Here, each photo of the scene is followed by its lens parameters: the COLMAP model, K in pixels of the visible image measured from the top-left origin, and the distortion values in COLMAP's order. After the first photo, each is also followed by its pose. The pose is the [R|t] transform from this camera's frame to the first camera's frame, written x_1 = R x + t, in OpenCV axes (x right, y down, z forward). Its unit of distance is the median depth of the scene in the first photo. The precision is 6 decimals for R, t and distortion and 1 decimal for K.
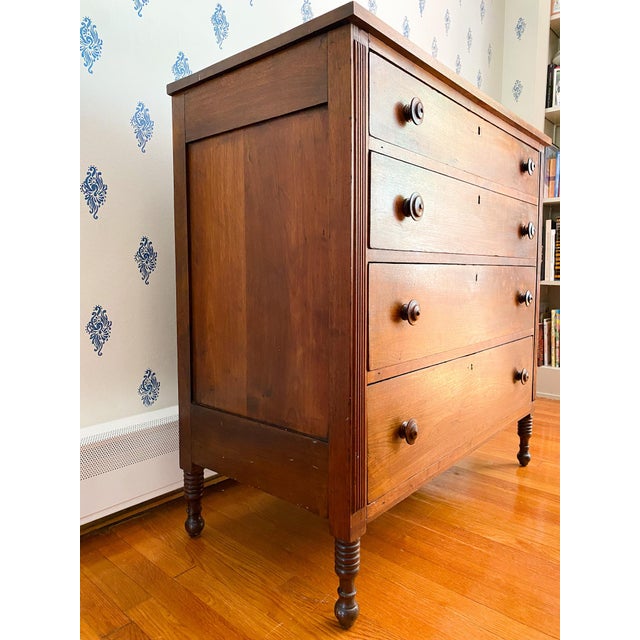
lens RADIAL K [[486.5, 0, 326.8], [0, 486.5, 312.7], [0, 0, 1]] dist [0.010268, -0.007845]
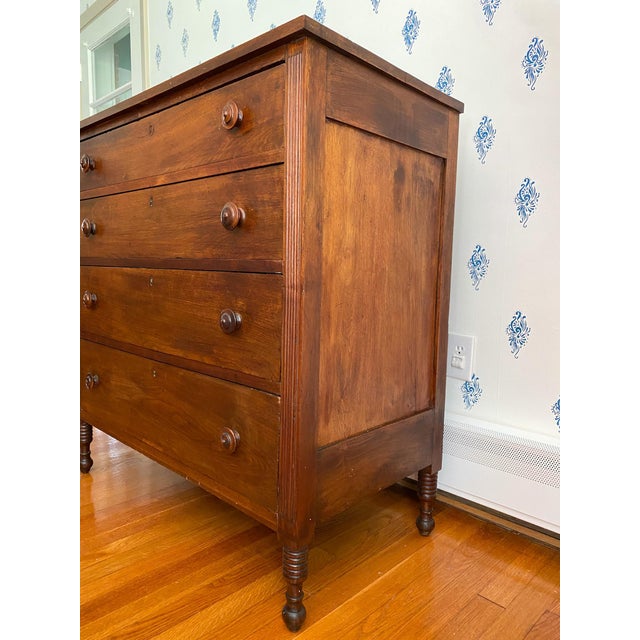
lens RADIAL K [[486.5, 0, 326.8], [0, 486.5, 312.7], [0, 0, 1]] dist [0.010268, -0.007845]
pose [[-0.047805, 0.087024, -0.995058, 1.273272], [-0.106441, 0.990081, 0.091703, -0.138136], [0.993169, 0.110299, -0.038068, 1.402439]]
